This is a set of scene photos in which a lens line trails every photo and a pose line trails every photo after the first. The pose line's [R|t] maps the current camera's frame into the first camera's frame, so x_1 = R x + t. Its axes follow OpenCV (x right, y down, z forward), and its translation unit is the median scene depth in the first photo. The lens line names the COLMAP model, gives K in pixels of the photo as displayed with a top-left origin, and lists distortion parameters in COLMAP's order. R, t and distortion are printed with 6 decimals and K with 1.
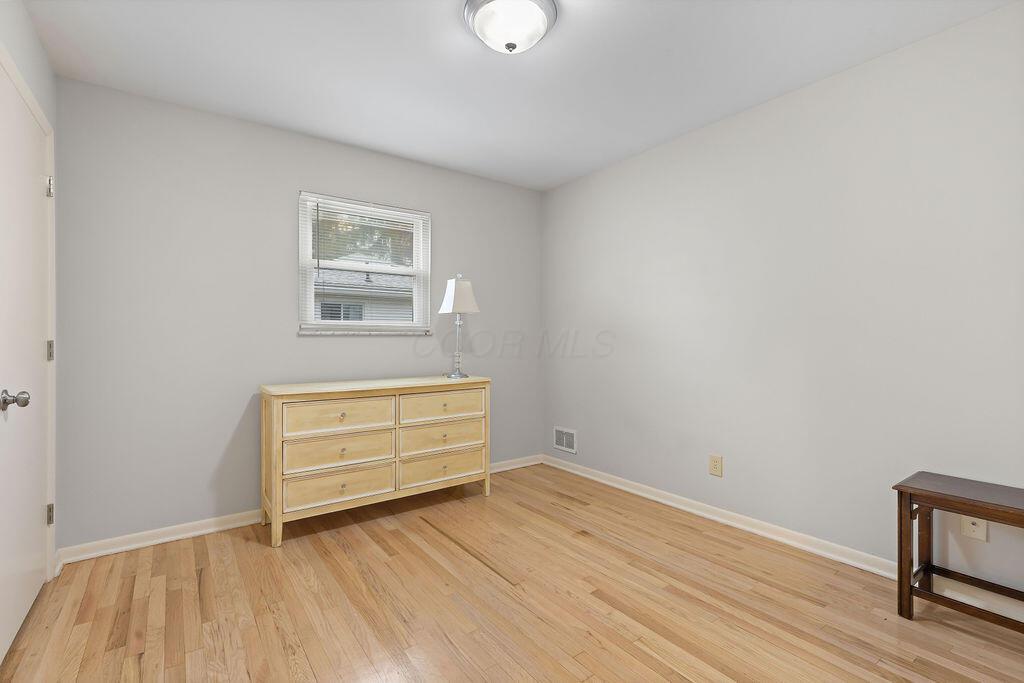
lens RADIAL K [[468.4, 0, 513.1], [0, 468.4, 341.3], [0, 0, 1]] dist [0.011145, -0.000943]
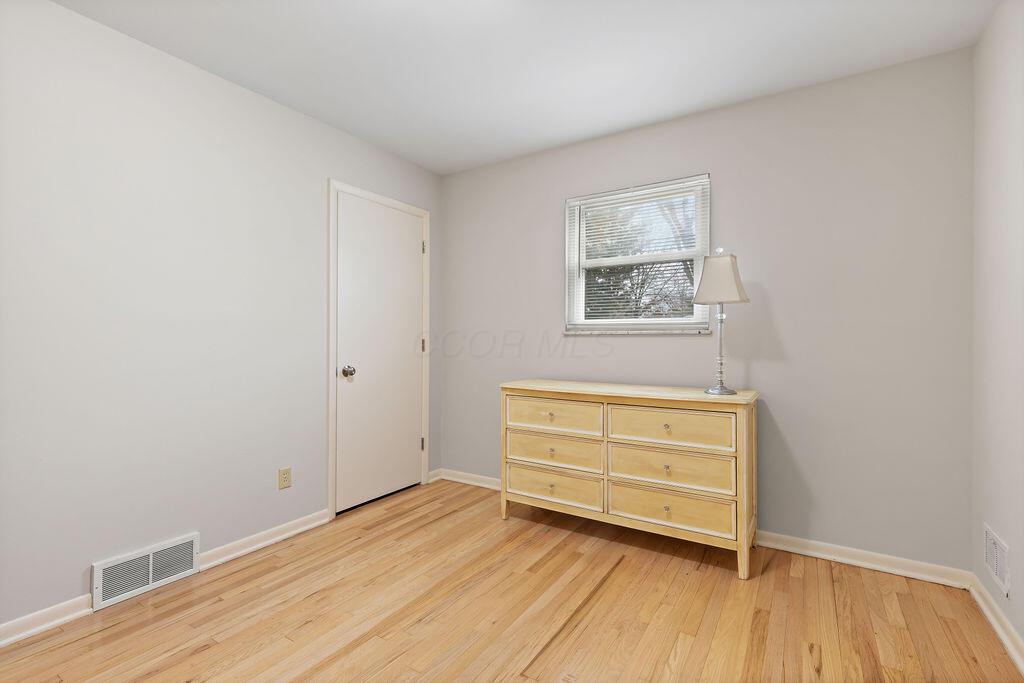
lens RADIAL K [[468.4, 0, 518.3], [0, 468.4, 330.3], [0, 0, 1]] dist [0.011145, -0.000943]
pose [[0.367321, -0.011638, -0.930021, 0.526937], [-0.004328, 0.999890, -0.014221, -0.008893], [0.930084, 0.009248, 0.367231, 0.544513]]
